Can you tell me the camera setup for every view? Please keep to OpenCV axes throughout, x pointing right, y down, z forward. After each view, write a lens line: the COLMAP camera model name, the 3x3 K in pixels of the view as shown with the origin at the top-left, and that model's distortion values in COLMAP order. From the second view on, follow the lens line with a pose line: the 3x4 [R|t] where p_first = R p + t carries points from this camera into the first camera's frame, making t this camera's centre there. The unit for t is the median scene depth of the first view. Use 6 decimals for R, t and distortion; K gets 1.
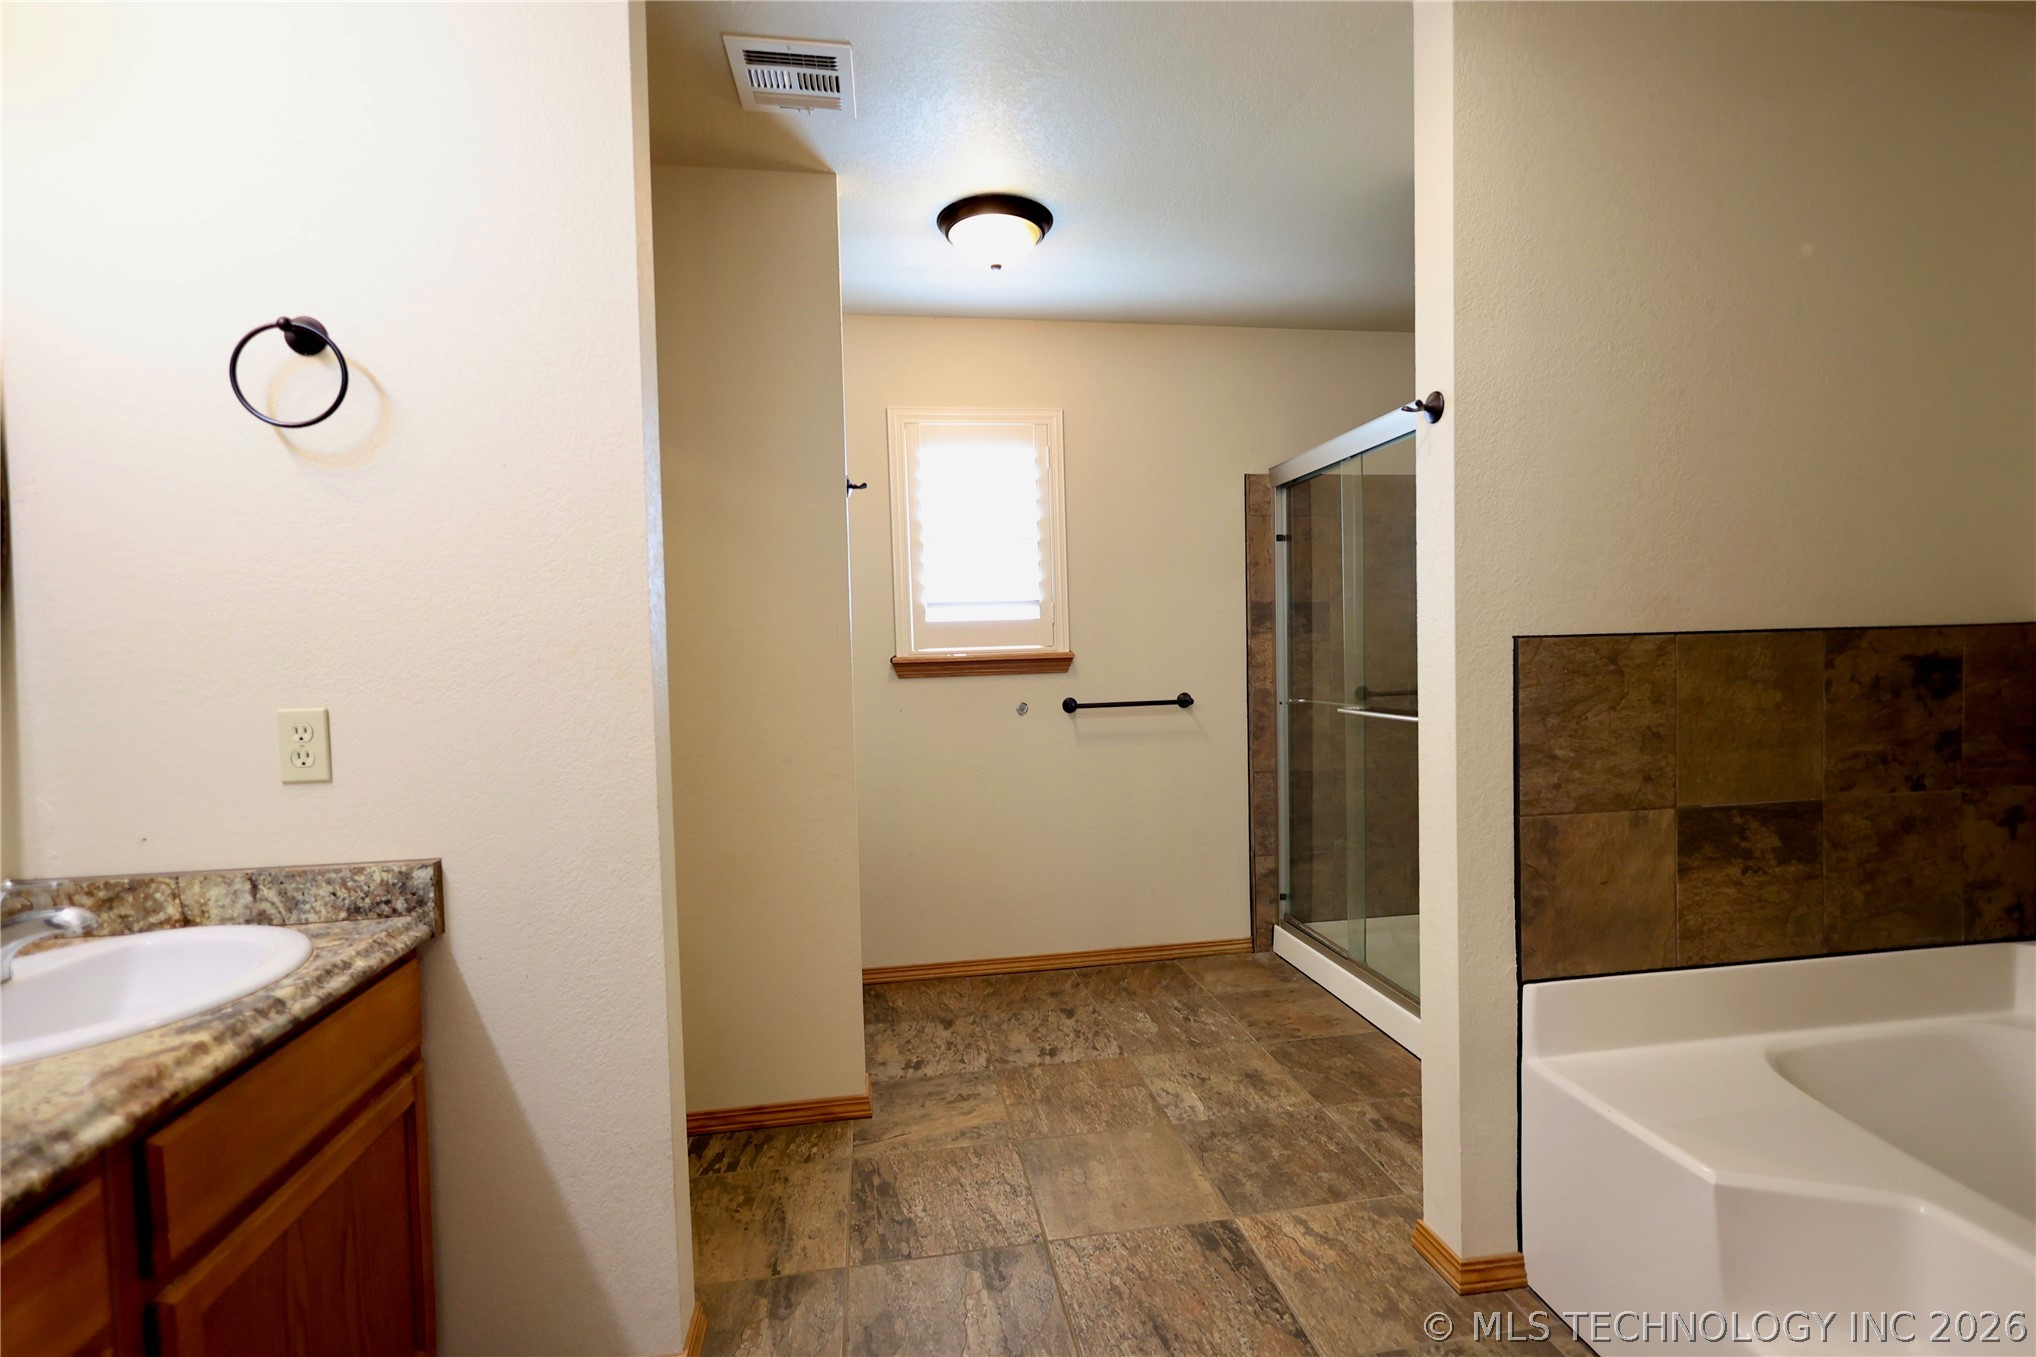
lens RADIAL K [[942.6, 0, 1018.5], [0, 942.6, 684.3], [0, 0, 1]] dist [-0.001034, 0.001241]
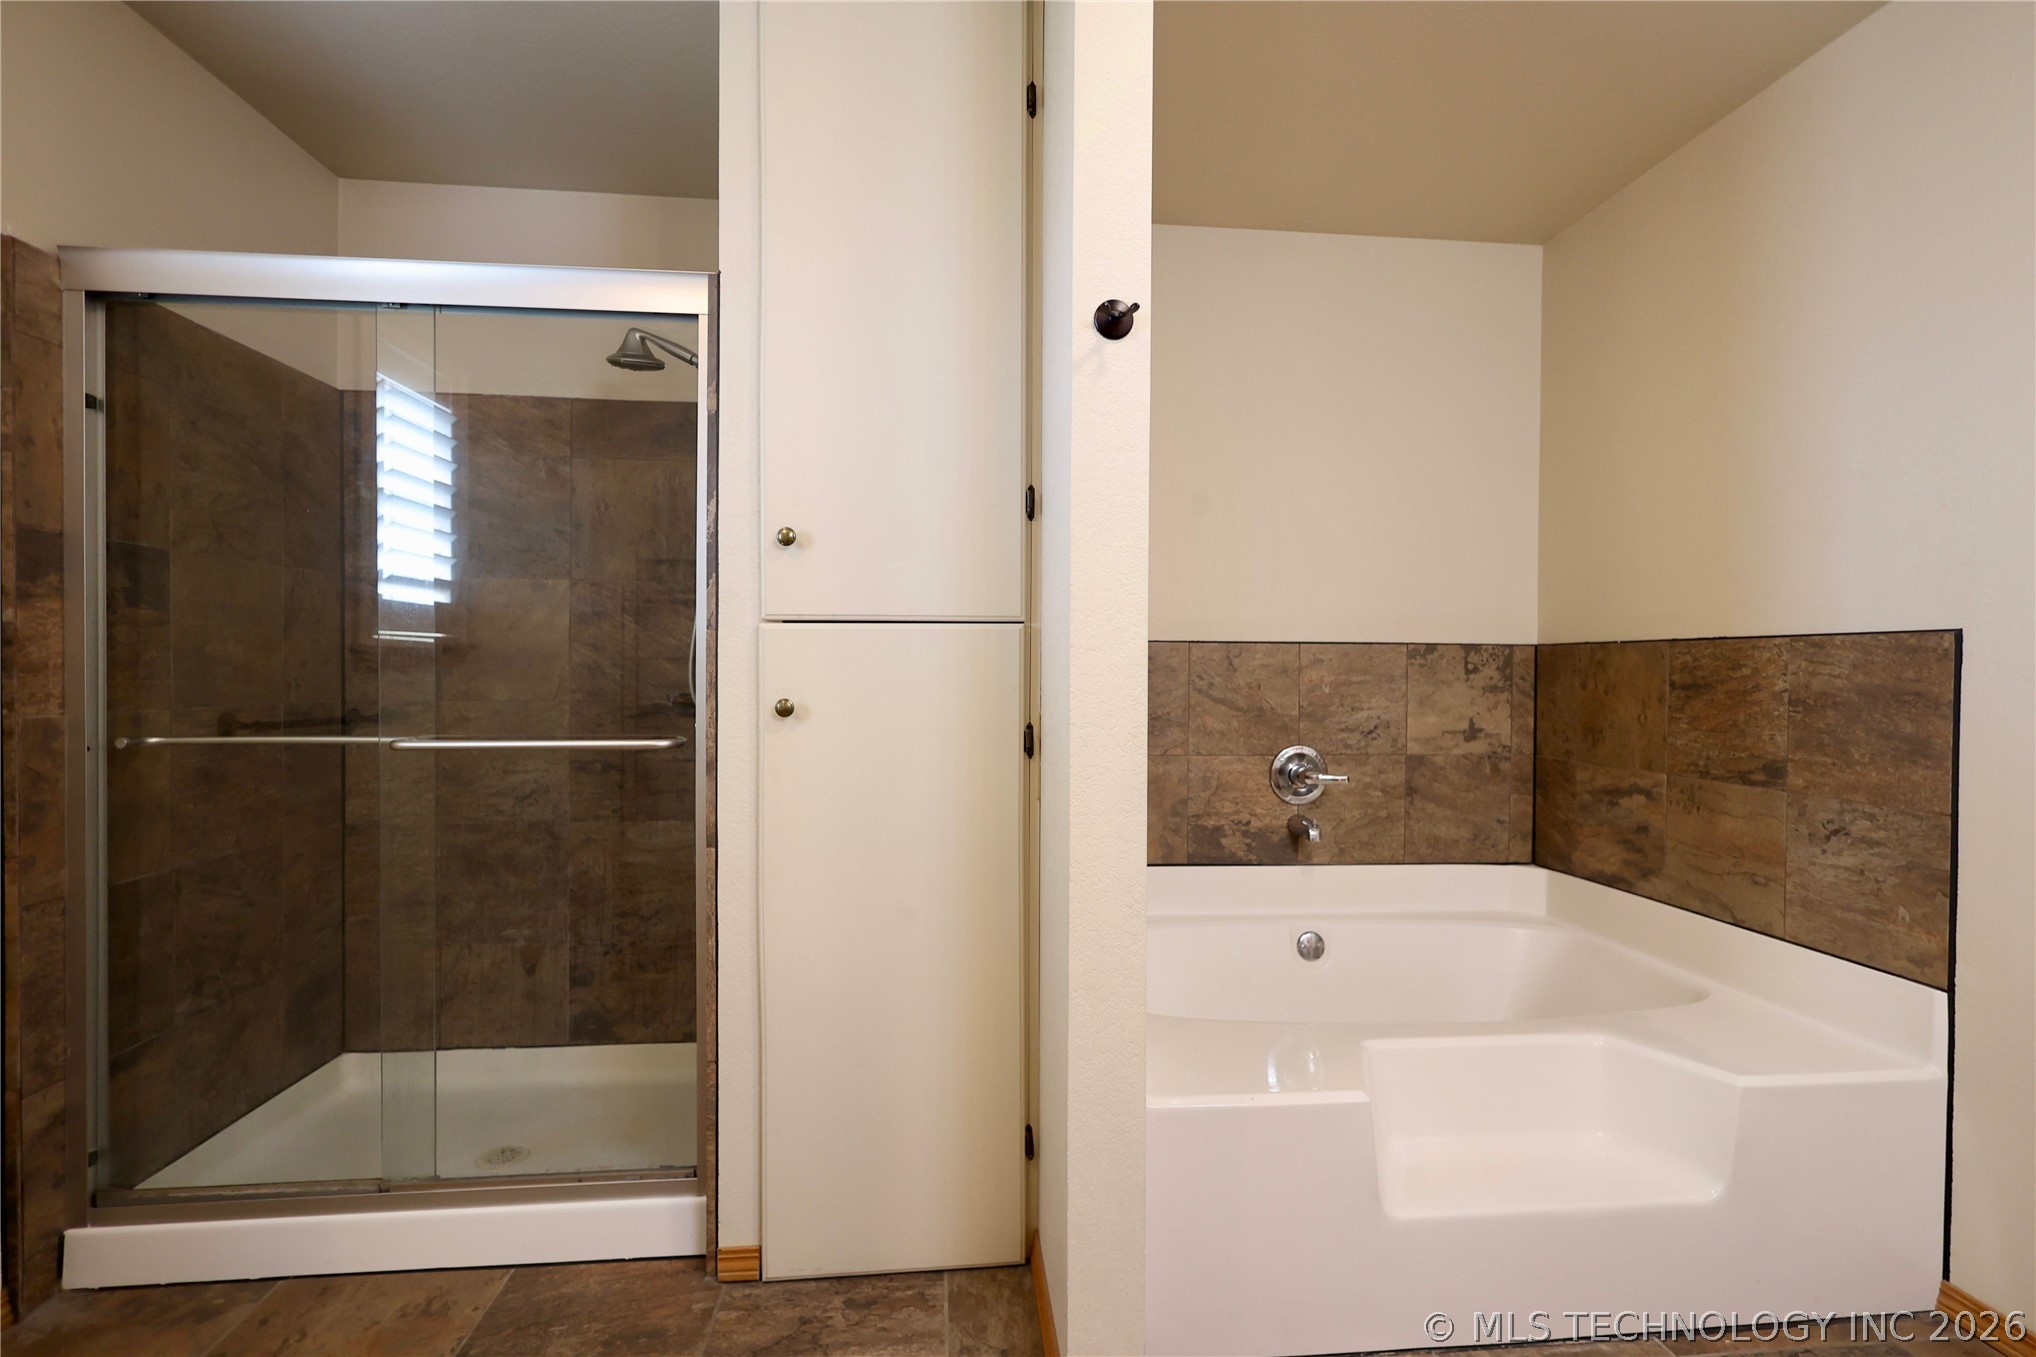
lens RADIAL K [[942.6, 0, 1017.1], [0, 942.6, 677.9], [0, 0, 1]] dist [-0.001034, 0.001241]
pose [[0.066235, 0.010665, 0.997747, -0.164111], [0.029854, 0.999474, -0.012665, 0.004296], [-0.997357, 0.030625, 0.065882, 0.499025]]
